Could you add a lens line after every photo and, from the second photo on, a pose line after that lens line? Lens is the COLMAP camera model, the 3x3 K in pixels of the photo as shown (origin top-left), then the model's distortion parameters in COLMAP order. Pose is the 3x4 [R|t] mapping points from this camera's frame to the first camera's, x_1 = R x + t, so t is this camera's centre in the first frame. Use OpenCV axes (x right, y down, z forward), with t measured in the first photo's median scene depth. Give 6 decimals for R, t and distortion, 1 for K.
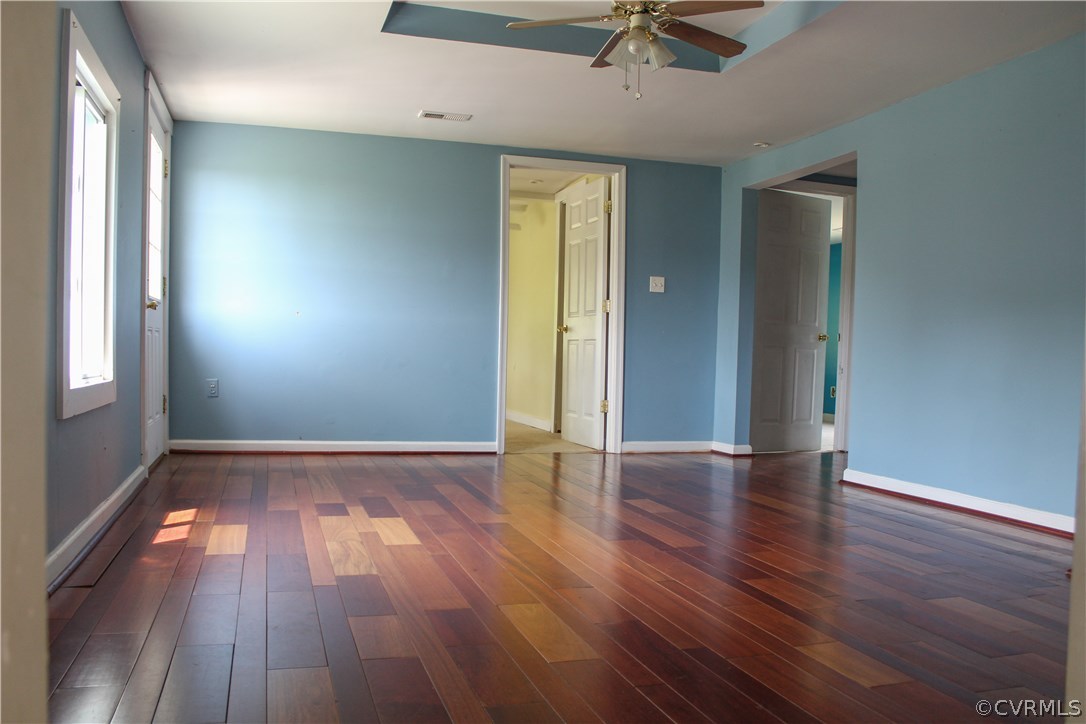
lens RADIAL K [[902.5, 0, 535.0], [0, 902.5, 371.0], [0, 0, 1]] dist [-0.161058, 0.142980]
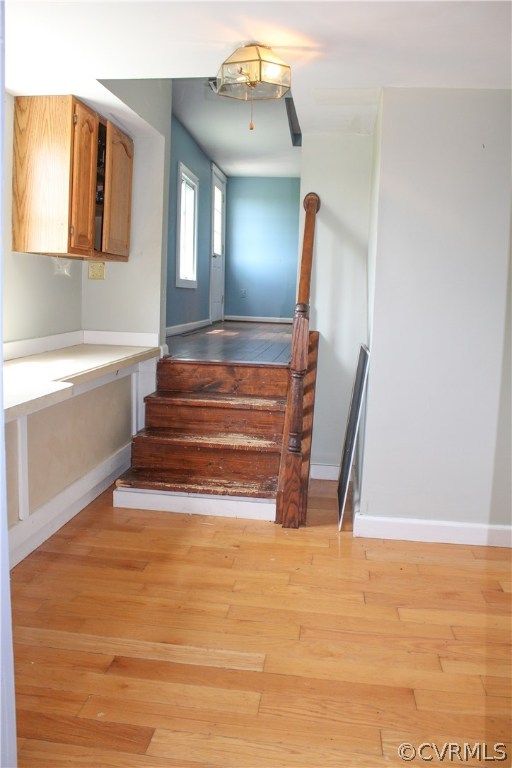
lens RADIAL K [[638.2, 0, 256.0], [0, 638.2, 384.0], [0, 0, 1]] dist [-0.161058, 0.142980]
pose [[0.921596, 0.055698, -0.384133, 0.367415], [-0.014512, 0.993903, 0.109295, 0.083918], [0.387878, -0.095152, 0.916786, -0.612409]]
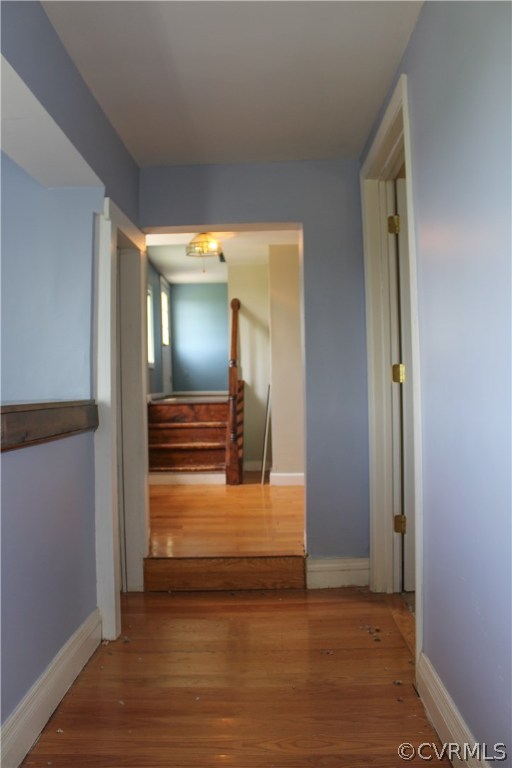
lens RADIAL K [[638.2, 0, 256.0], [0, 638.2, 384.0], [0, 0, 1]] dist [-0.161058, 0.142980]
pose [[0.955963, -0.052601, -0.288734, 0.531524], [0.044082, 0.998382, -0.035931, 0.159066], [0.290157, 0.021620, 0.956735, -1.092450]]
